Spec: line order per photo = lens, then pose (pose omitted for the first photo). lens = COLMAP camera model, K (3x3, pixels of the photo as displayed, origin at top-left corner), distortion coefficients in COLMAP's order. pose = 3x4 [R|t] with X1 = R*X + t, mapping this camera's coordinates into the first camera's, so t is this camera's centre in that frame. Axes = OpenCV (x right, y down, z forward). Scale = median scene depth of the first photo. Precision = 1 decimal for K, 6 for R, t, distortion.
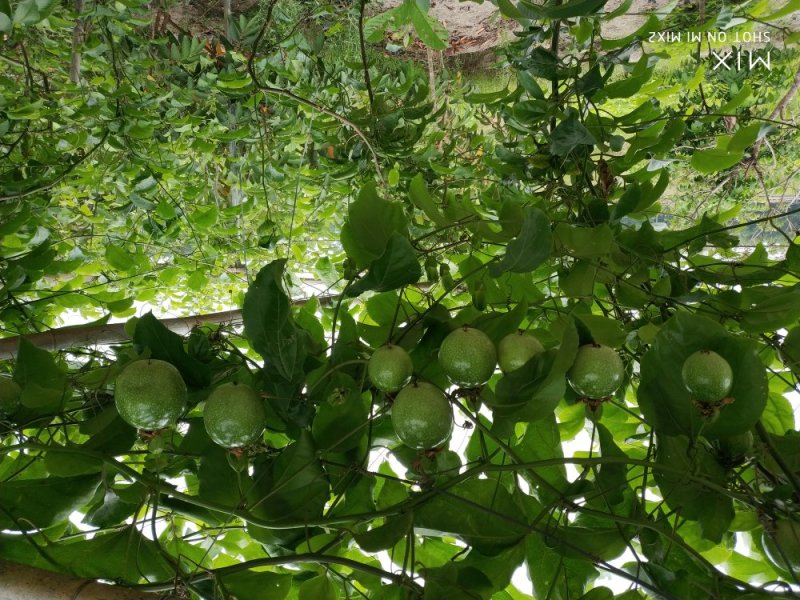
lens RADIAL K [[656.3, 0, 400.0], [0, 656.3, 298.9], [0, 0, 1]] dist [-0.000850, -0.010165]
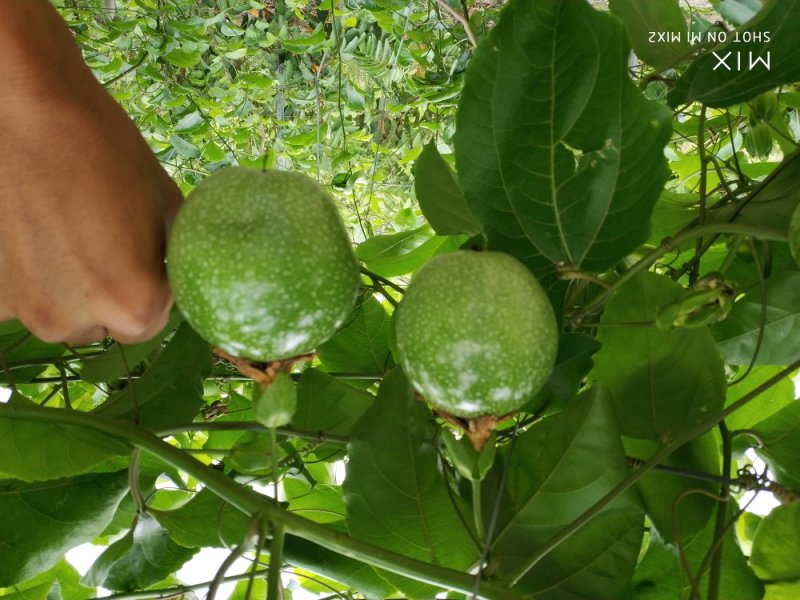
lens RADIAL K [[656.3, 0, 399.9], [0, 656.3, 301.3], [0, 0, 1]] dist [-0.000850, -0.010165]
pose [[0.998807, 0.021890, -0.043656, -0.246741], [-0.021791, 0.999759, 0.002736, 0.140259], [0.043706, -0.001781, 0.999043, 0.546306]]
